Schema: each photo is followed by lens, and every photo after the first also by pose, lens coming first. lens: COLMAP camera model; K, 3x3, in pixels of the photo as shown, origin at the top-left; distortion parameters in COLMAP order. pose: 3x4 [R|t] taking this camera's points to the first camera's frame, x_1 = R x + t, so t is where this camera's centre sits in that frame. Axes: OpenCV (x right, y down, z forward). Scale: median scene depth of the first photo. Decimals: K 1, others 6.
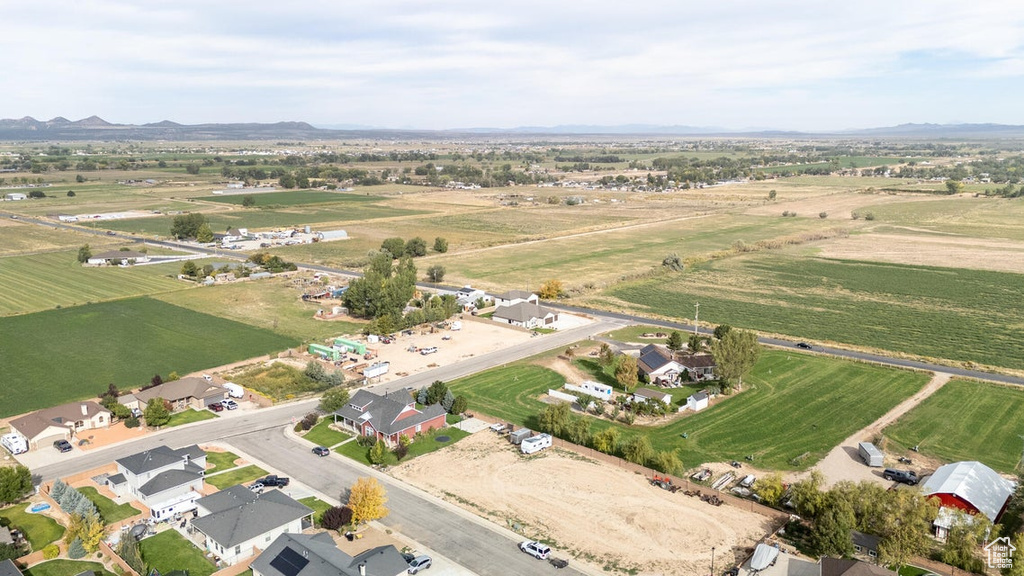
lens RADIAL K [[749.1, 0, 515.3], [0, 749.1, 281.6], [0, 0, 1]] dist [0.090840, -0.087693]
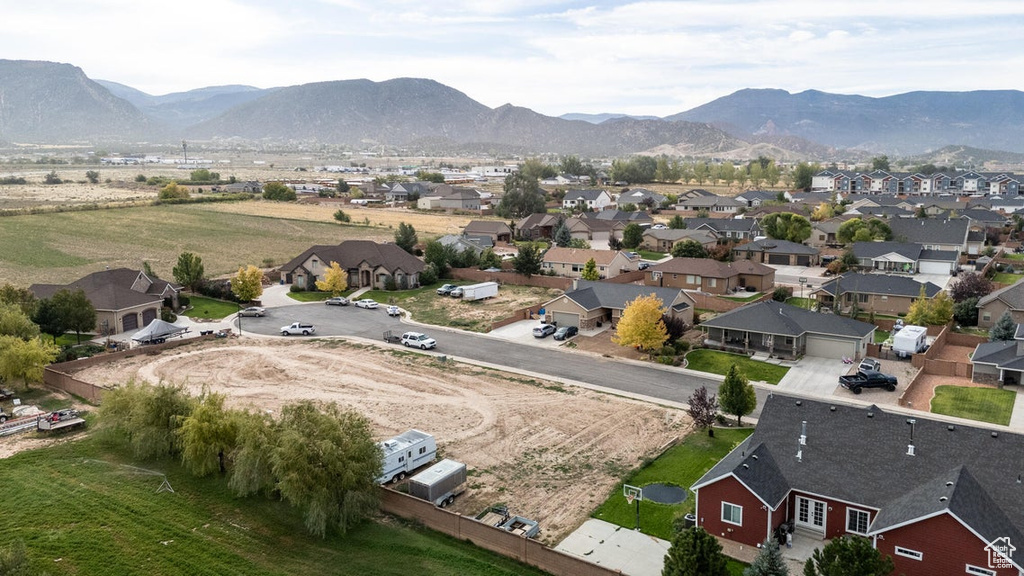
lens RADIAL K [[749.1, 0, 516.5], [0, 749.1, 288.2], [0, 0, 1]] dist [0.090840, -0.087693]
pose [[-0.993385, 0.029050, -0.111097, 0.006082], [-0.011030, 0.938859, 0.344126, 0.000842], [0.114301, 0.343075, -0.932327, 1.095597]]
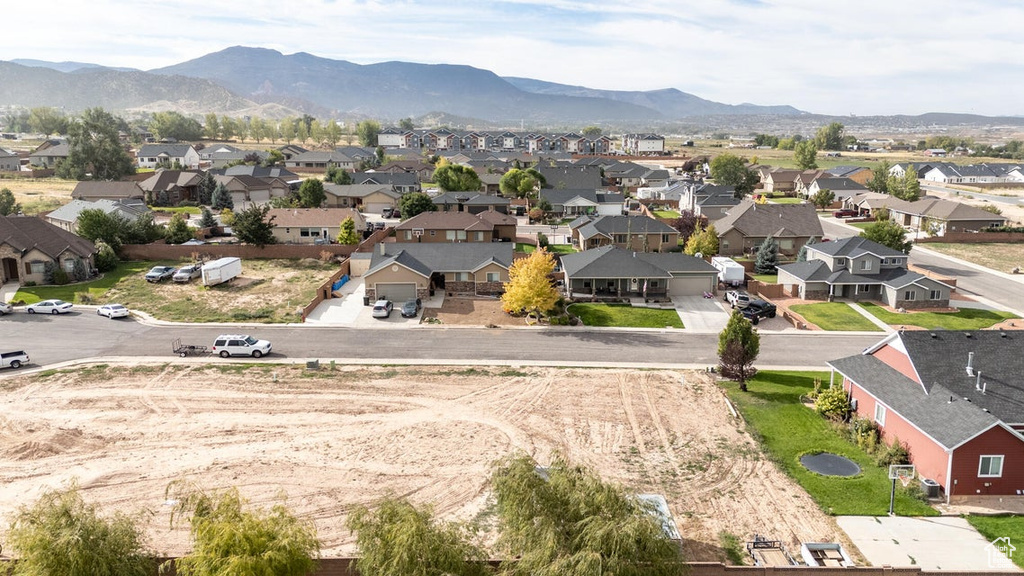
lens RADIAL K [[749.1, 0, 517.3], [0, 749.1, 282.4], [0, 0, 1]] dist [0.090840, -0.087693]
pose [[-0.735296, 0.140817, -0.662956, 0.156591], [-0.126843, 0.932301, 0.338711, 0.047560], [0.665771, 0.333144, -0.667656, 0.933340]]
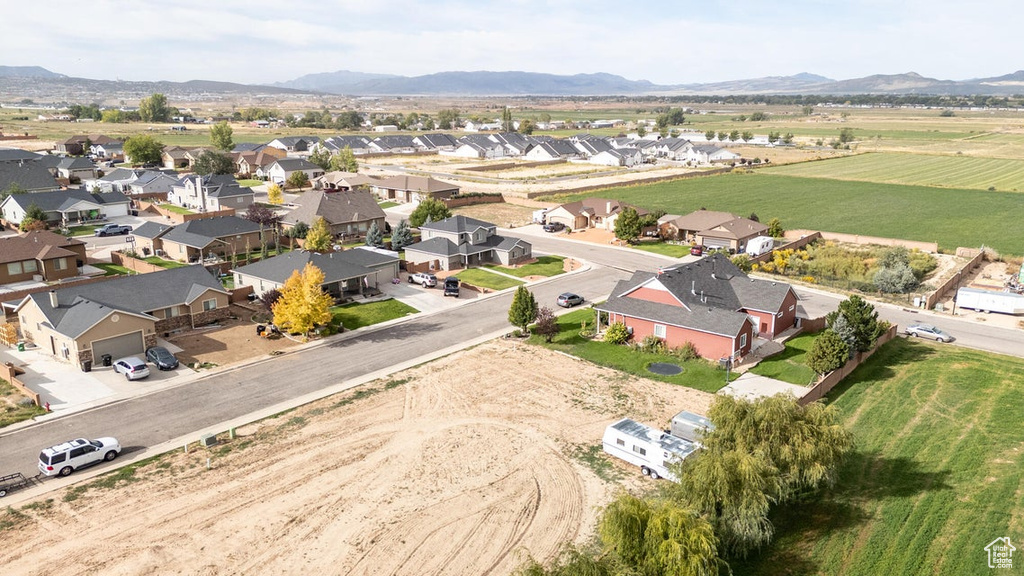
lens RADIAL K [[749.1, 0, 515.0], [0, 749.1, 285.1], [0, 0, 1]] dist [0.090840, -0.087693]
pose [[0.049226, 0.249223, -0.967194, 0.281435], [-0.194255, 0.952266, 0.235489, 0.059815], [0.979715, 0.176290, 0.095289, 0.731129]]
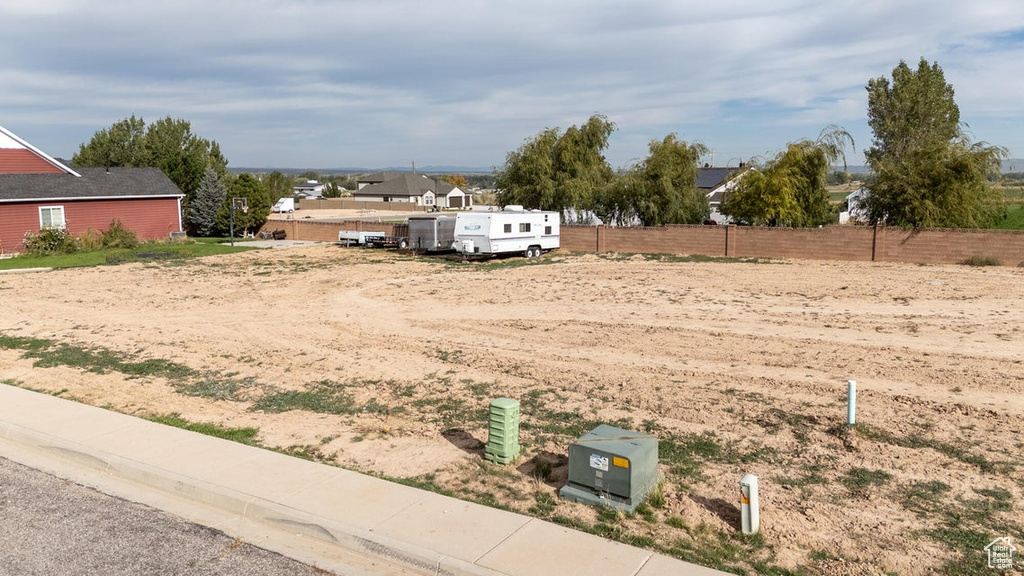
lens RADIAL K [[749.1, 0, 515.6], [0, 749.1, 285.3], [0, 0, 1]] dist [0.090840, -0.087693]
pose [[0.985118, -0.027523, 0.169662, -0.012617], [0.035612, 0.998360, -0.044822, 0.201921], [-0.168150, 0.050197, 0.984482, 0.604934]]
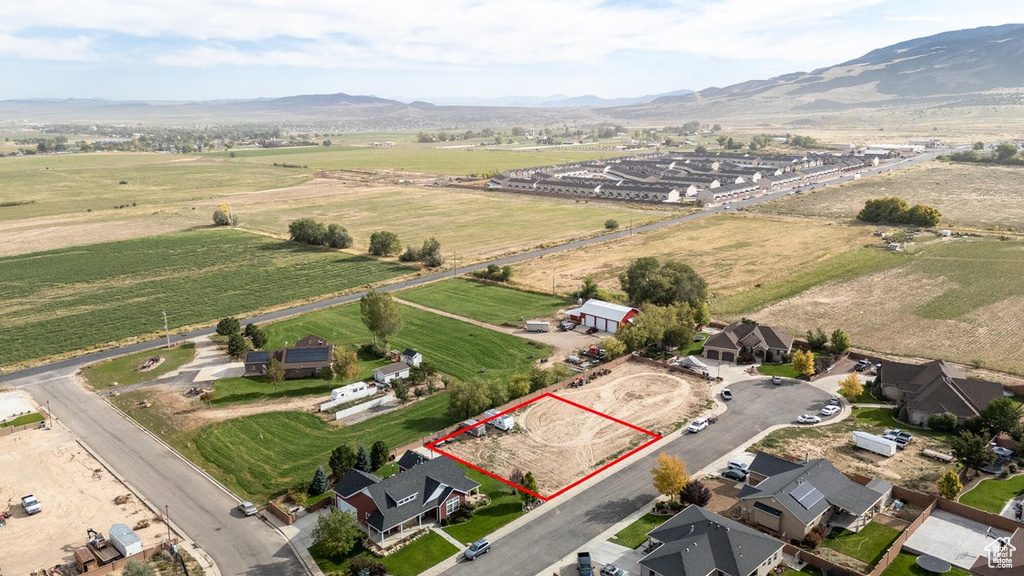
lens RADIAL K [[749.1, 0, 513.4], [0, 749.1, 284.0], [0, 0, 1]] dist [0.090840, -0.087693]
pose [[0.058353, -0.227445, 0.972041, -0.735147], [0.201190, 0.956401, 0.211708, -0.134094], [-0.977813, 0.183211, 0.101569, 0.694490]]
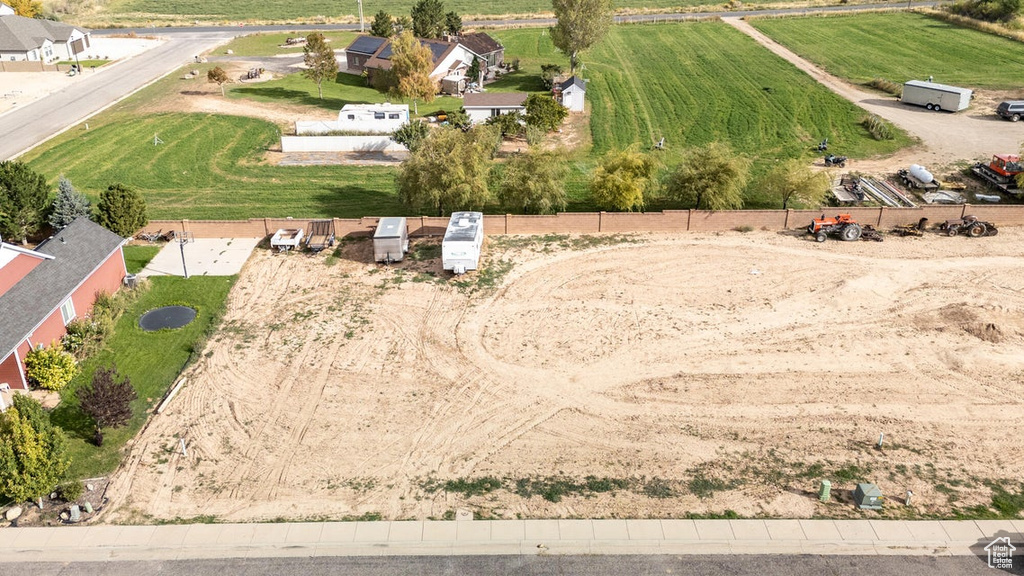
lens RADIAL K [[804.8, 0, 487.2], [0, 804.8, 274.0], [0, 0, 1]] dist [0.076360, -0.055938]
pose [[0.749698, -0.294241, 0.592769, -0.160887], [0.133781, 0.944610, 0.299692, 0.095267], [-0.648117, -0.145377, 0.747536, 0.575768]]
